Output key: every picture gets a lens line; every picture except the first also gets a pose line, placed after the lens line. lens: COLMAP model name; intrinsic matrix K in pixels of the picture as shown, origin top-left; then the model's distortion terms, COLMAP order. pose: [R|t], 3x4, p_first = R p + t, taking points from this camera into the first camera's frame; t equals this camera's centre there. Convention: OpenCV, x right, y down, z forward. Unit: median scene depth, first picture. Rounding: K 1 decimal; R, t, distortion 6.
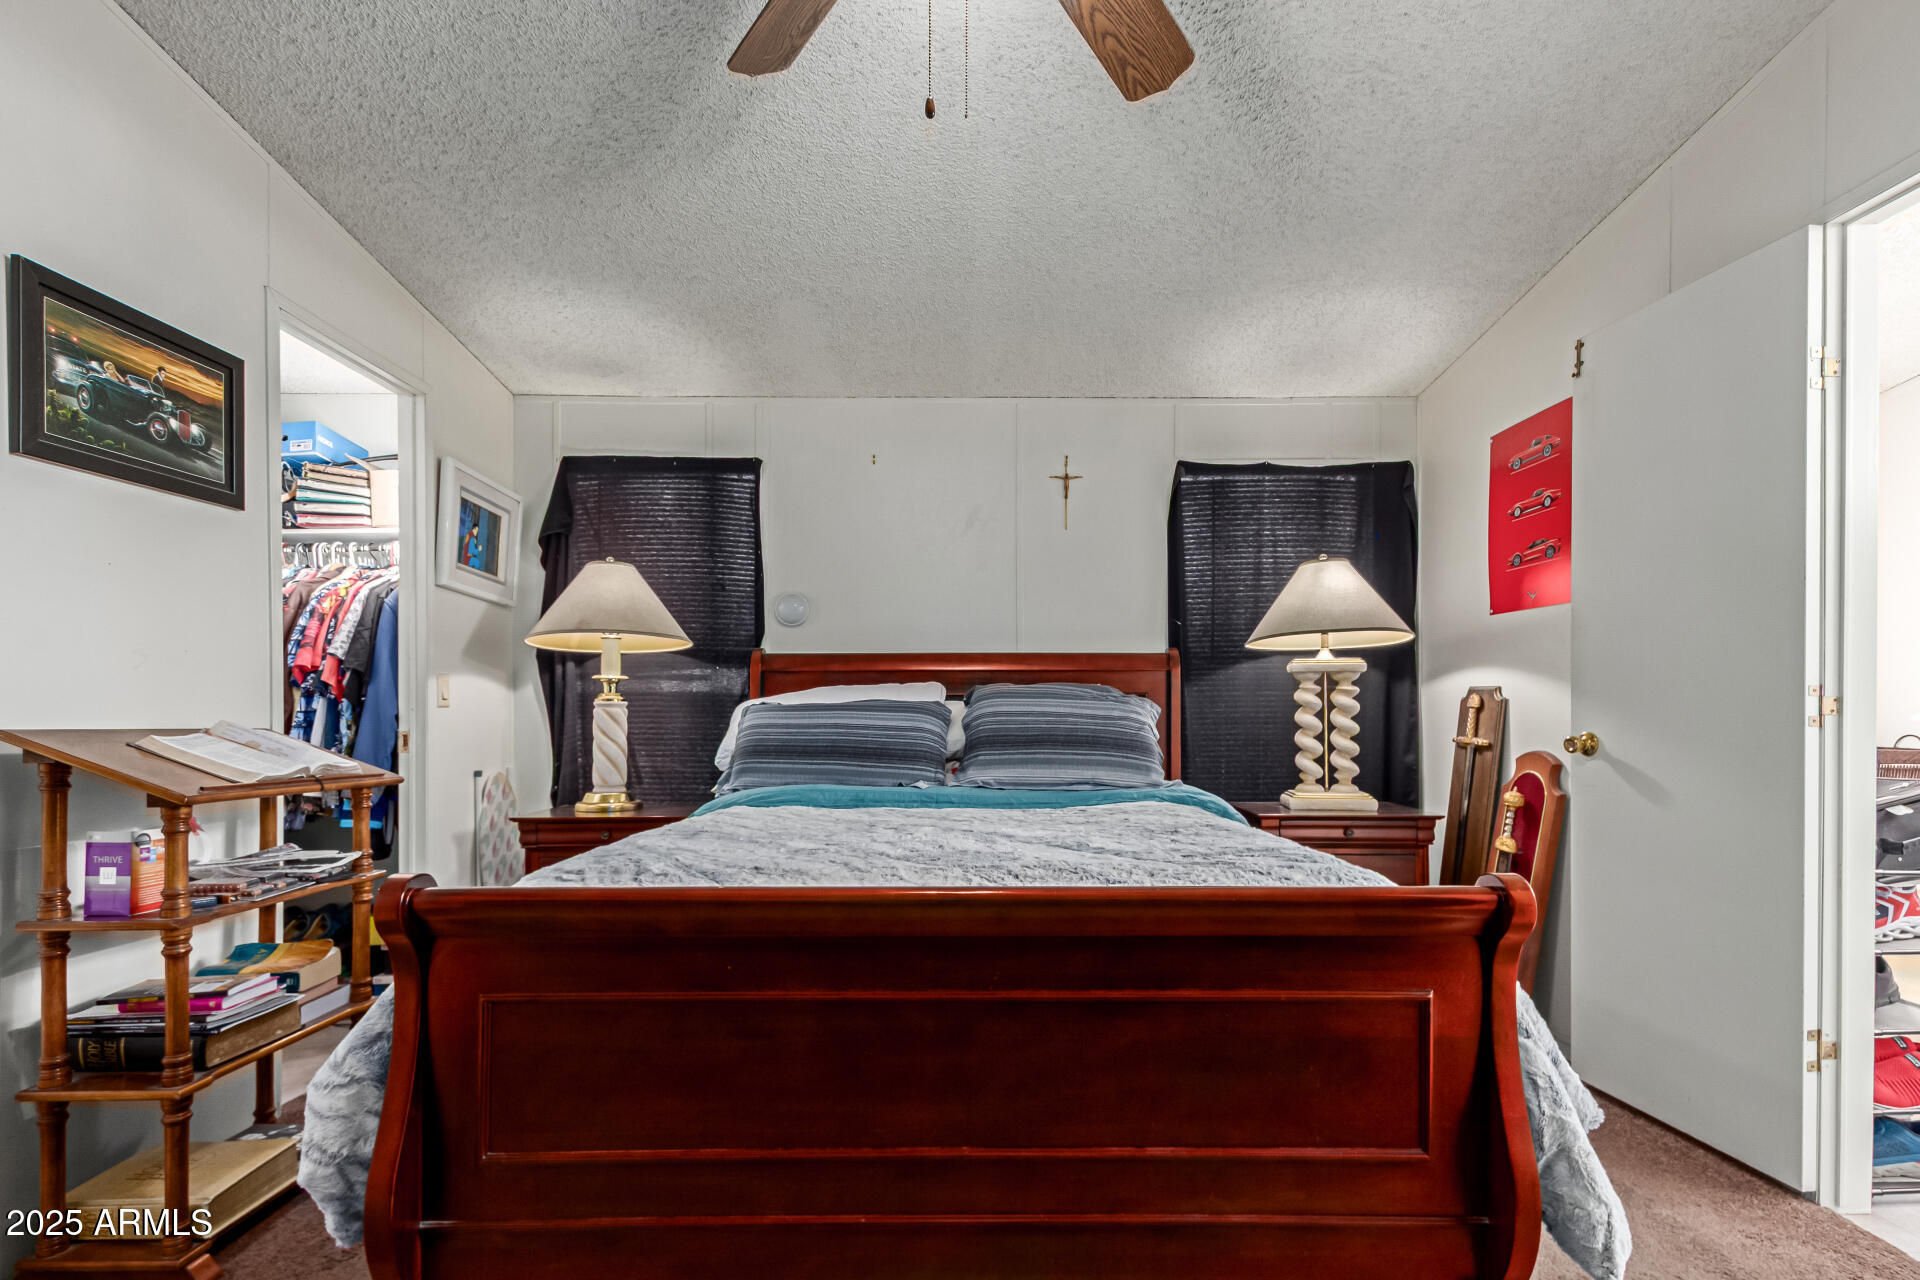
lens RADIAL K [[898.9, 0, 975.7], [0, 898.9, 704.4], [0, 0, 1]] dist [0.013333, -0.004772]
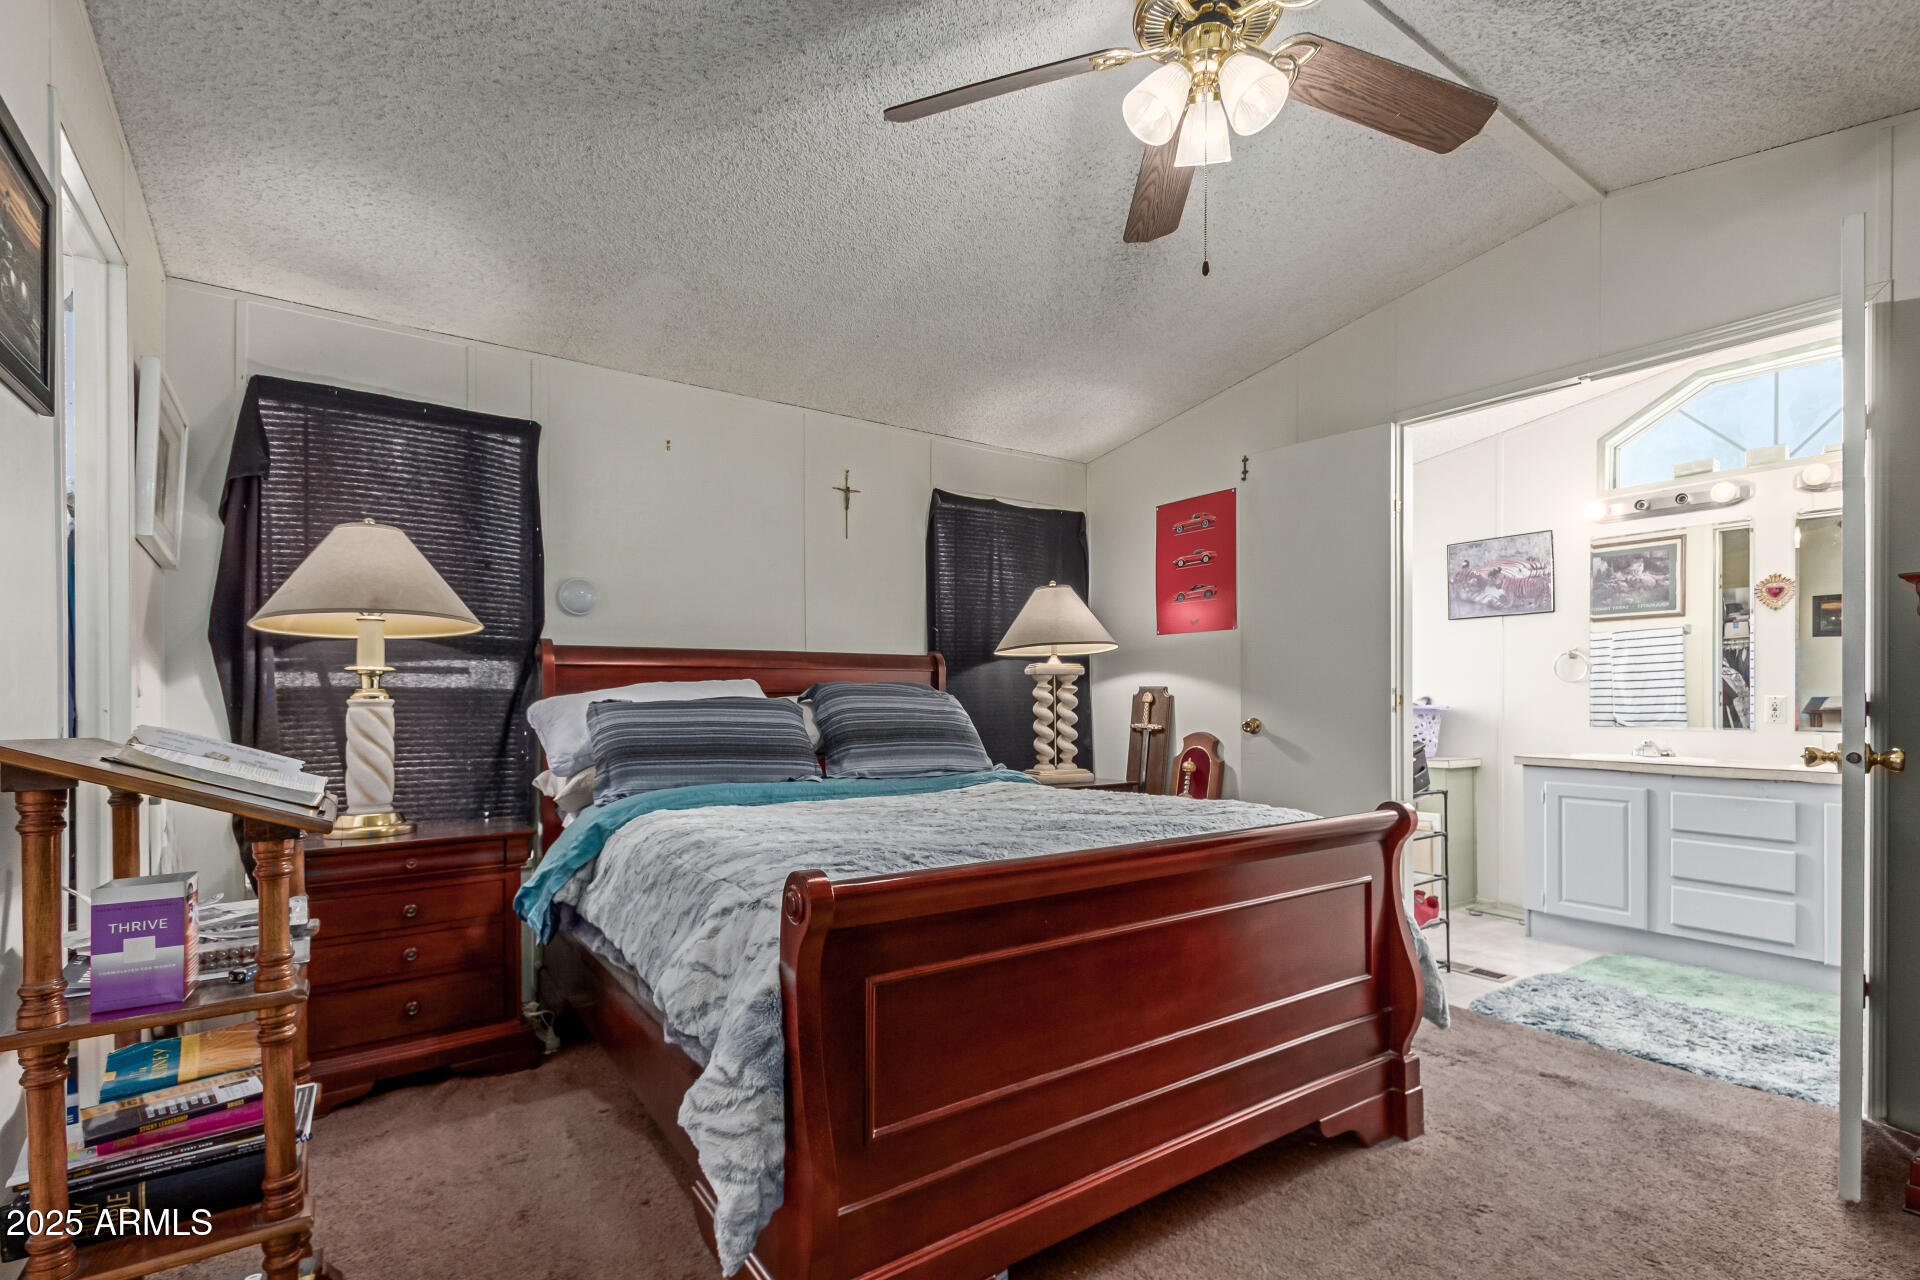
lens RADIAL K [[898.9, 0, 987.0], [0, 898.9, 694.2], [0, 0, 1]] dist [0.013333, -0.004772]
pose [[0.814616, 0.000796, 0.580001, -0.425778], [0.004000, 0.999968, -0.006990, 0.000510], [-0.579987, 0.008014, 0.814586, 0.030168]]
